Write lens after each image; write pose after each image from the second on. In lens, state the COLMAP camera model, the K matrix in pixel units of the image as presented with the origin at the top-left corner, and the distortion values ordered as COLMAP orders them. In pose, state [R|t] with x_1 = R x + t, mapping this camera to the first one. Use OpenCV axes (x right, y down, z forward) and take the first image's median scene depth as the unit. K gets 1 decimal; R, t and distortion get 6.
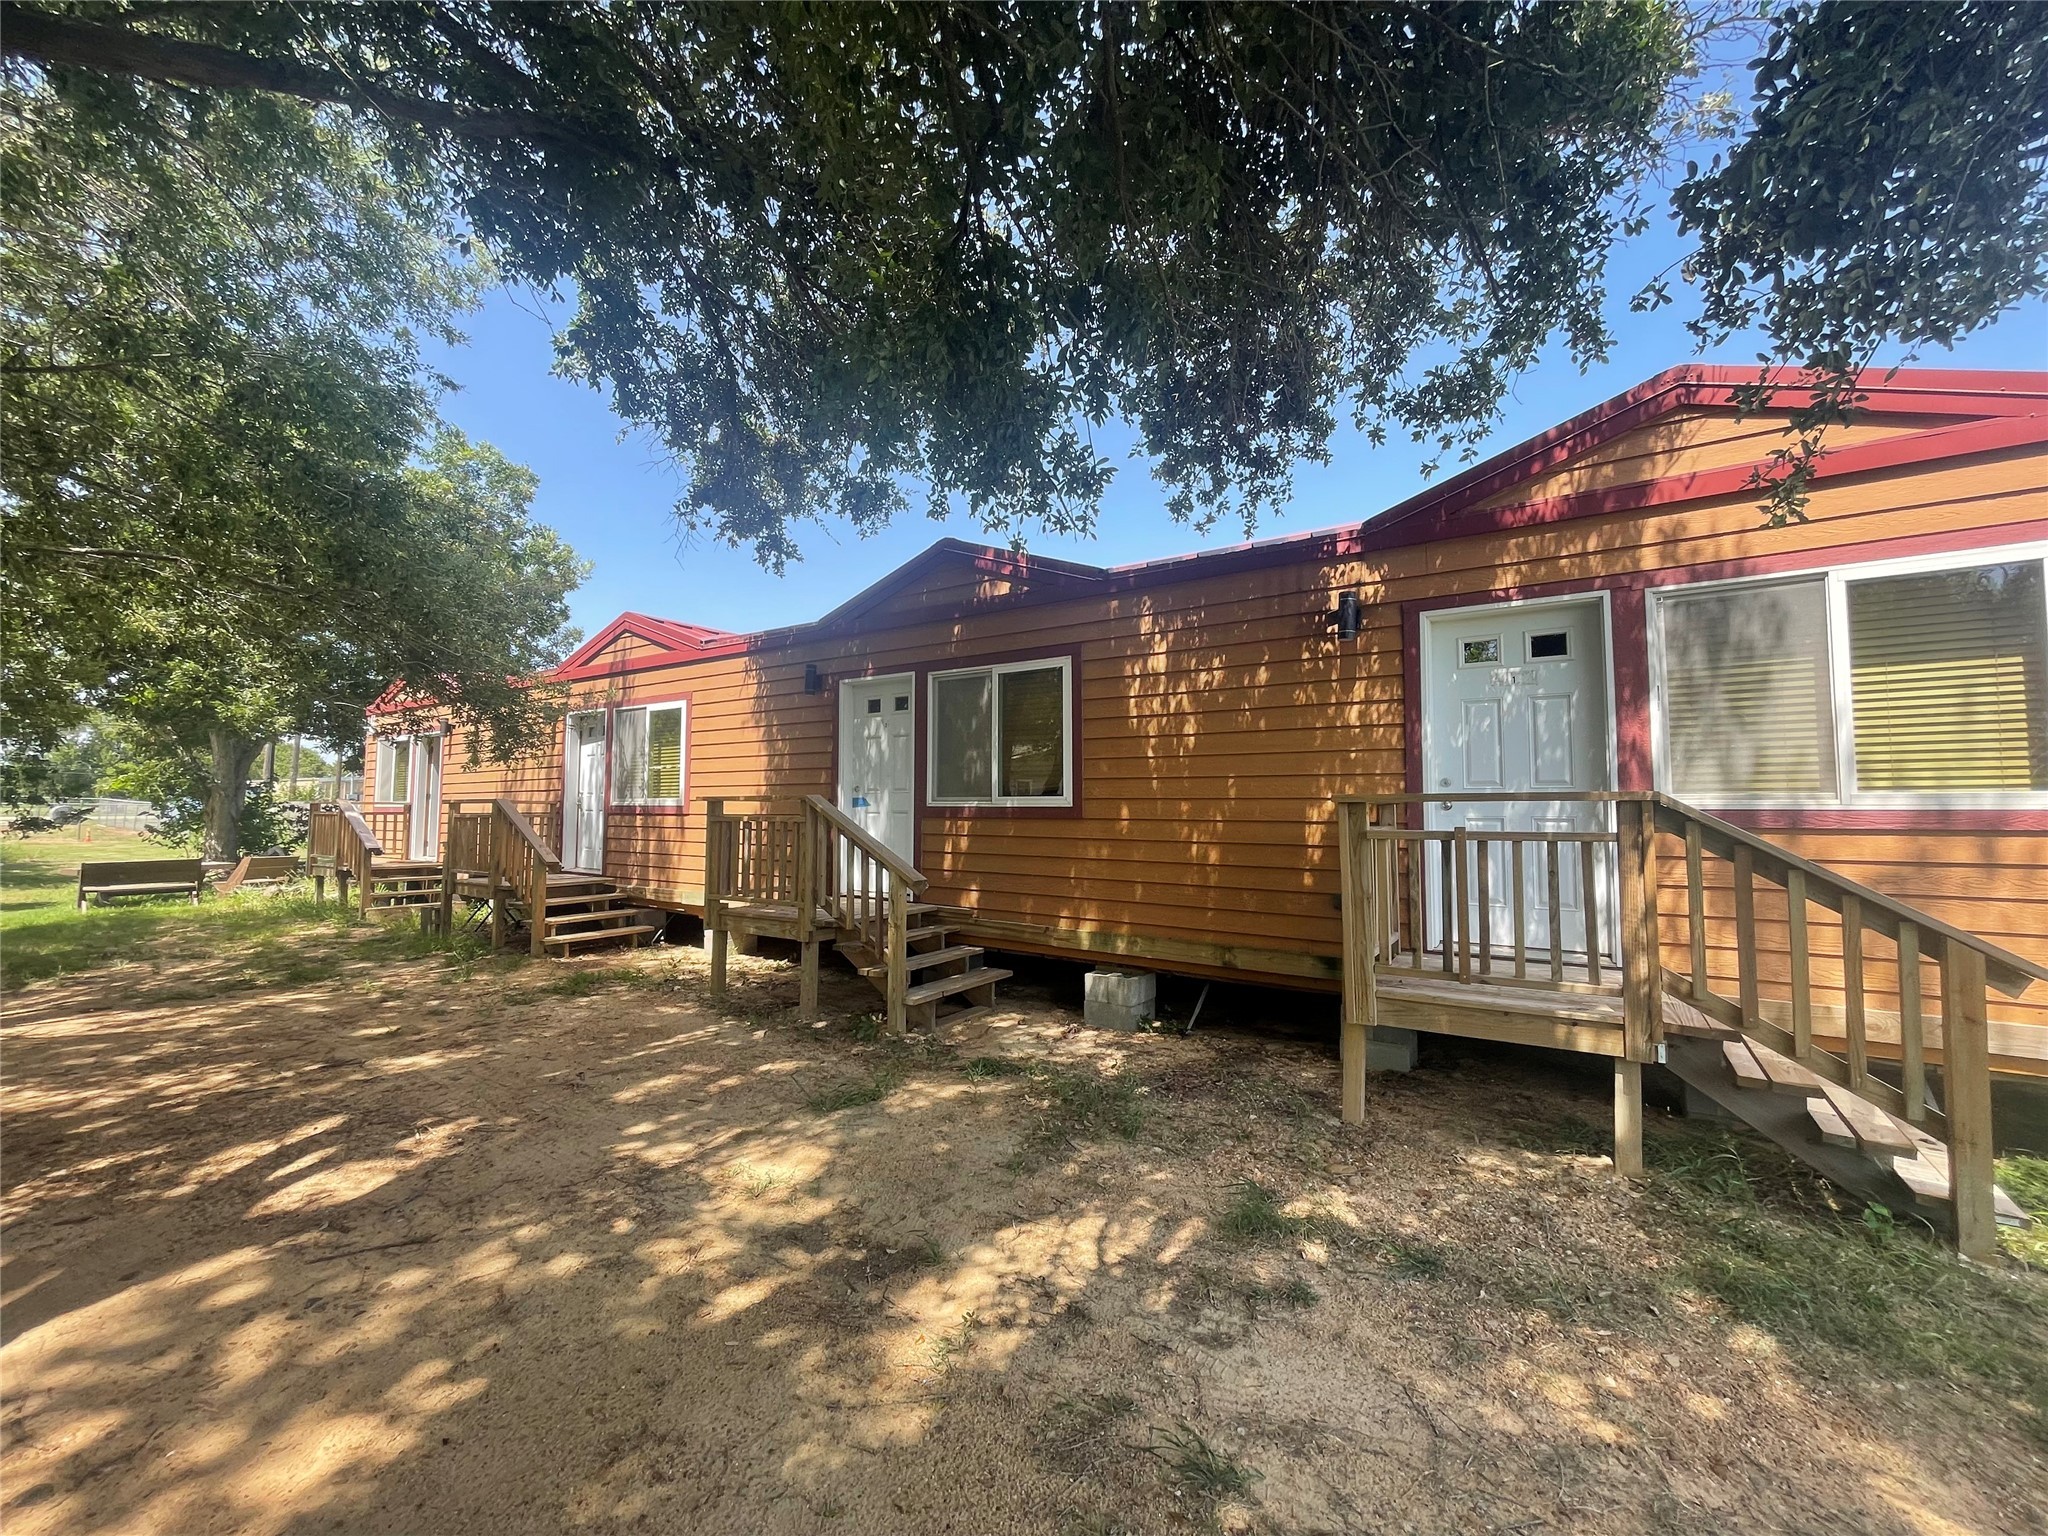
lens RADIAL K [[821.6, 0, 1024.6], [0, 821.6, 773.1], [0, 0, 1]] dist [-0.005121, 0.000269]
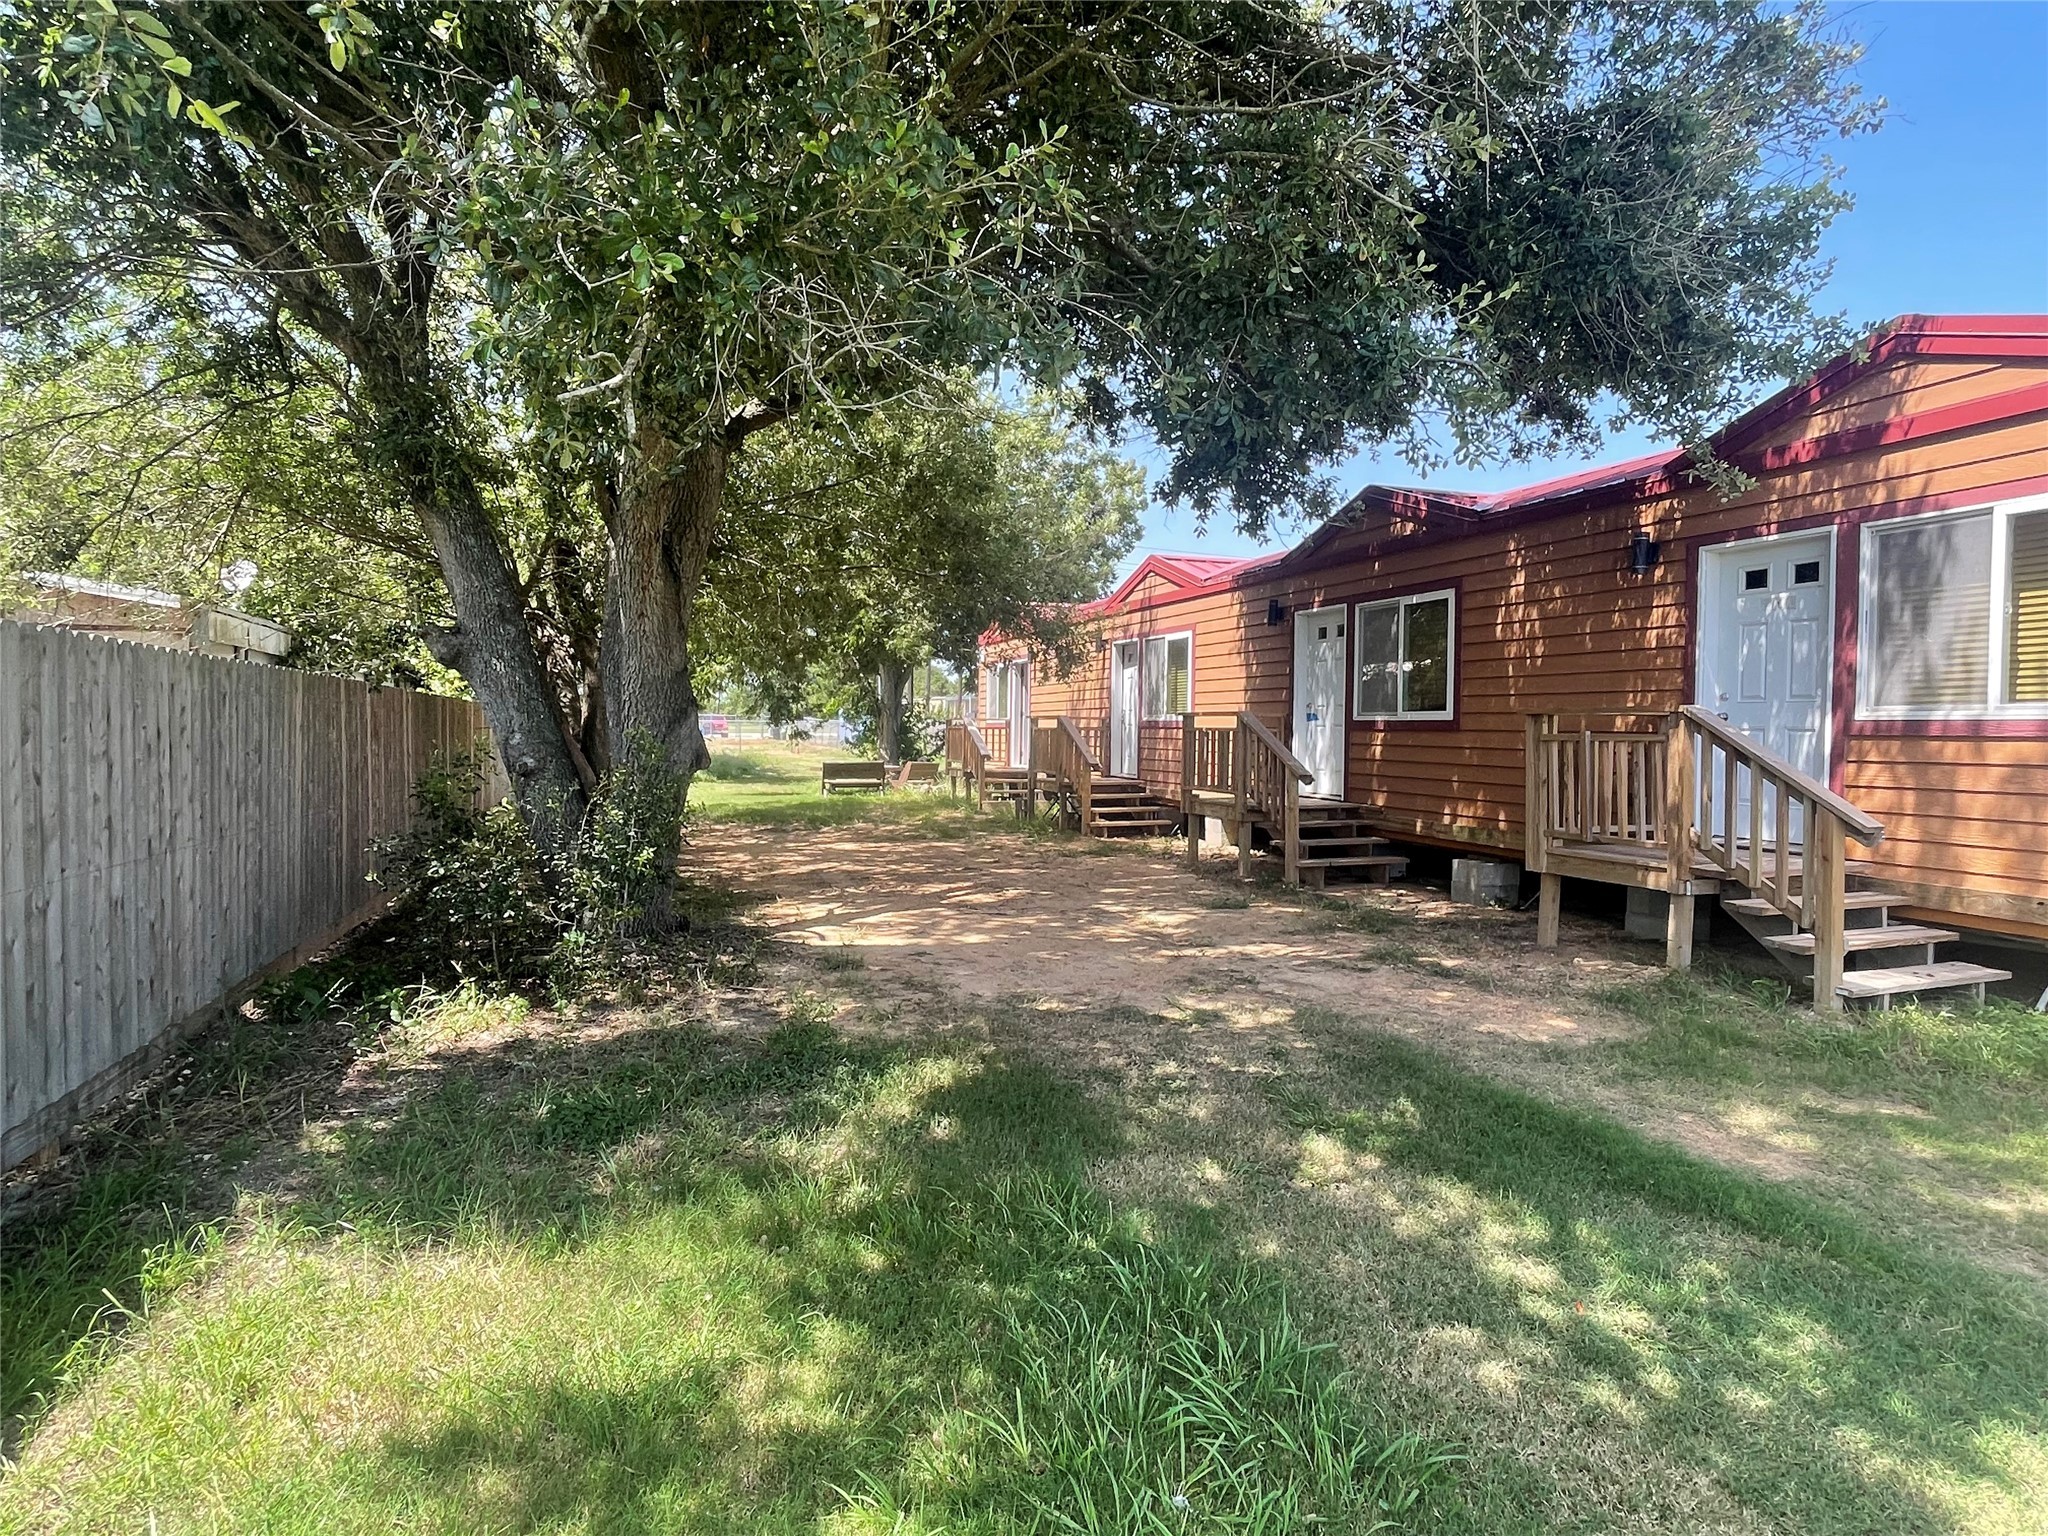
lens RADIAL K [[1133.6, 0, 1032.2], [0, 1133.6, 766.9], [0, 0, 1]] dist [0.002392, -0.007632]
pose [[0.807216, 0.021883, -0.589851, 0.684491], [0.024340, 0.997229, 0.070305, -0.025467], [0.589754, -0.071109, 0.804446, -0.848367]]
